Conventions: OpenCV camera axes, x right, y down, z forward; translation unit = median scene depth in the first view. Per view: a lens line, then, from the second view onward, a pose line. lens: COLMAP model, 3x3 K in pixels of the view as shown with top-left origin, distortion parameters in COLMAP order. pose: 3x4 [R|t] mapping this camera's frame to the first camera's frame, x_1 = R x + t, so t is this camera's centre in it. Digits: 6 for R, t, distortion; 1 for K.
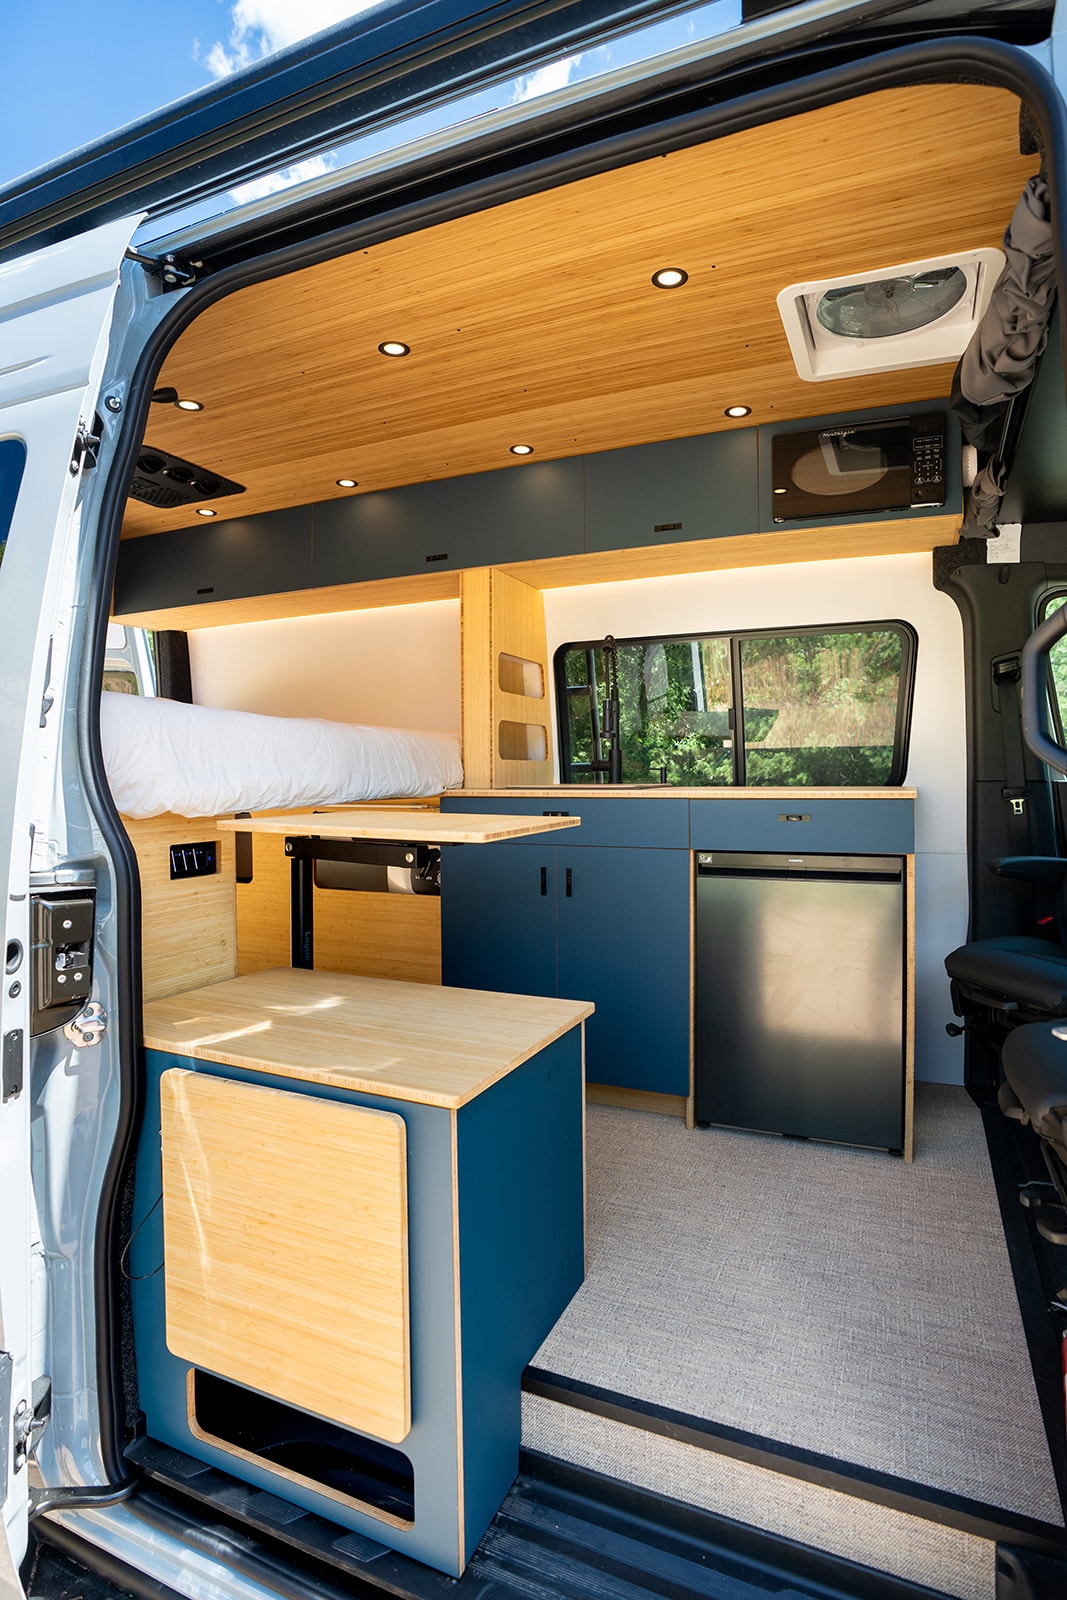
lens RADIAL K [[800.1, 0, 594.9], [0, 800.1, 771.9], [0, 0, 1]] dist [-0.048337, 0.001693]
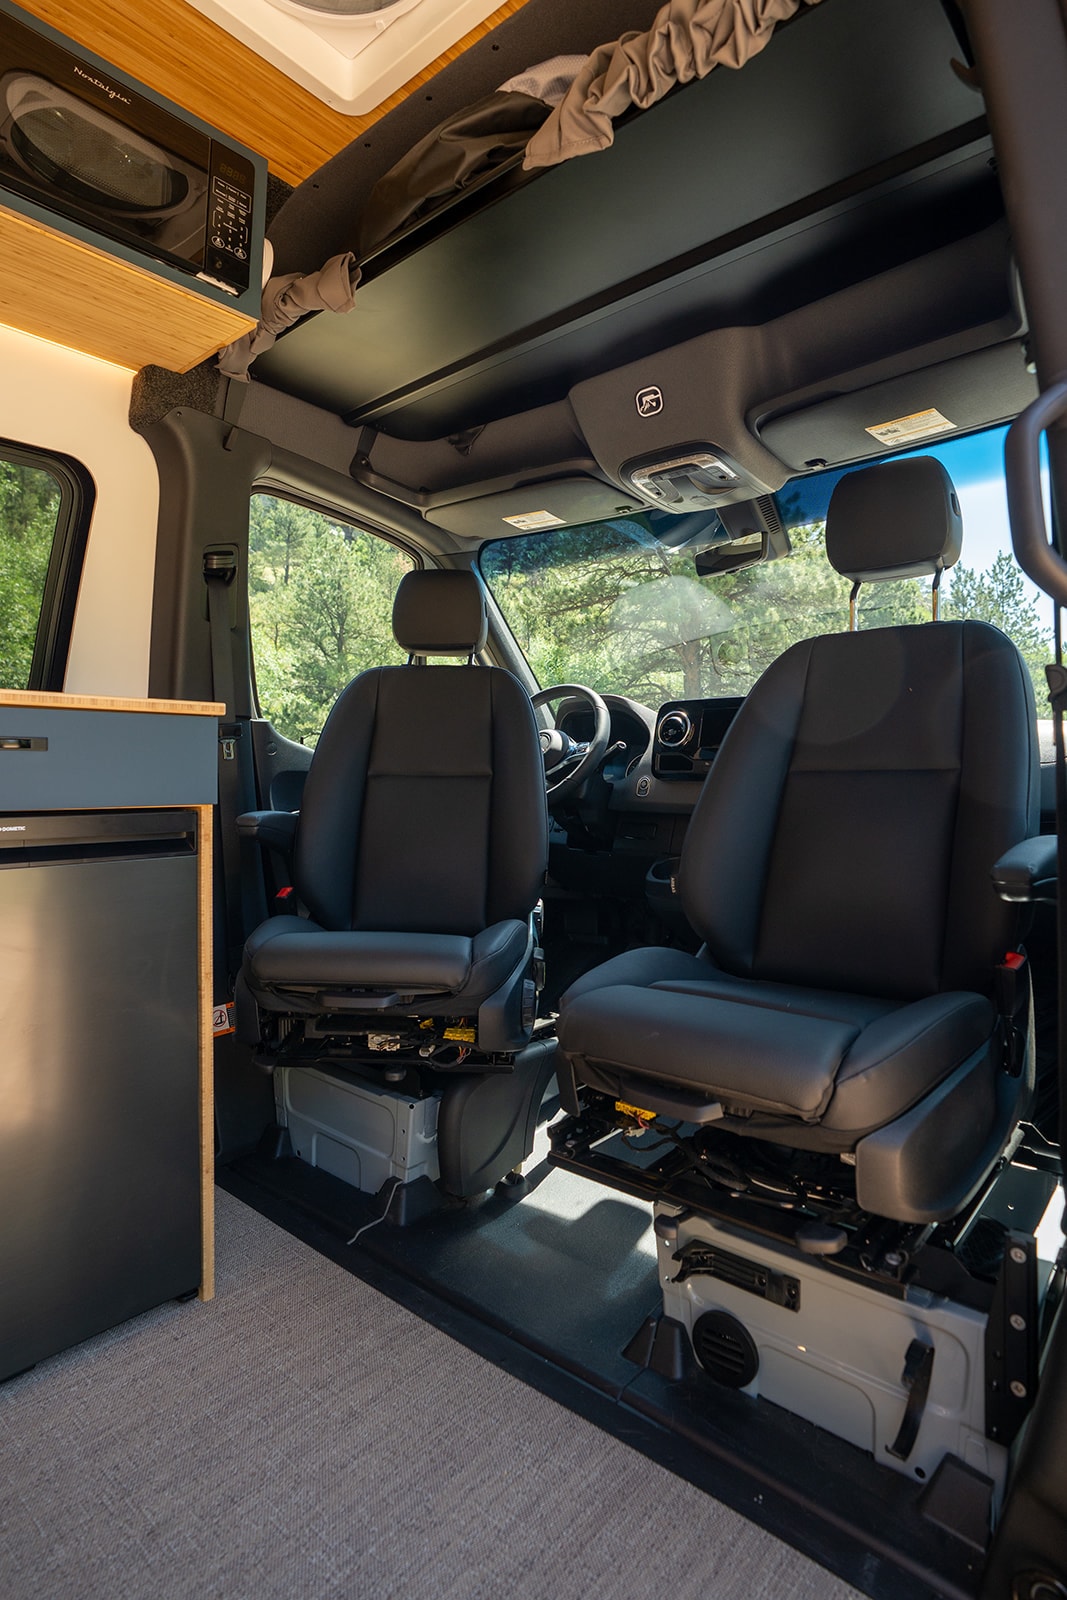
lens RADIAL K [[860.6, 0, 525.7], [0, 860.6, 747.6], [0, 0, 1]] dist [-0.002251, 0.000446]
pose [[0.335053, 0.026687, 0.941821, -0.155154], [-0.005320, 0.999636, -0.026433, 0.065678], [-0.942184, 0.003846, 0.335073, 0.473134]]
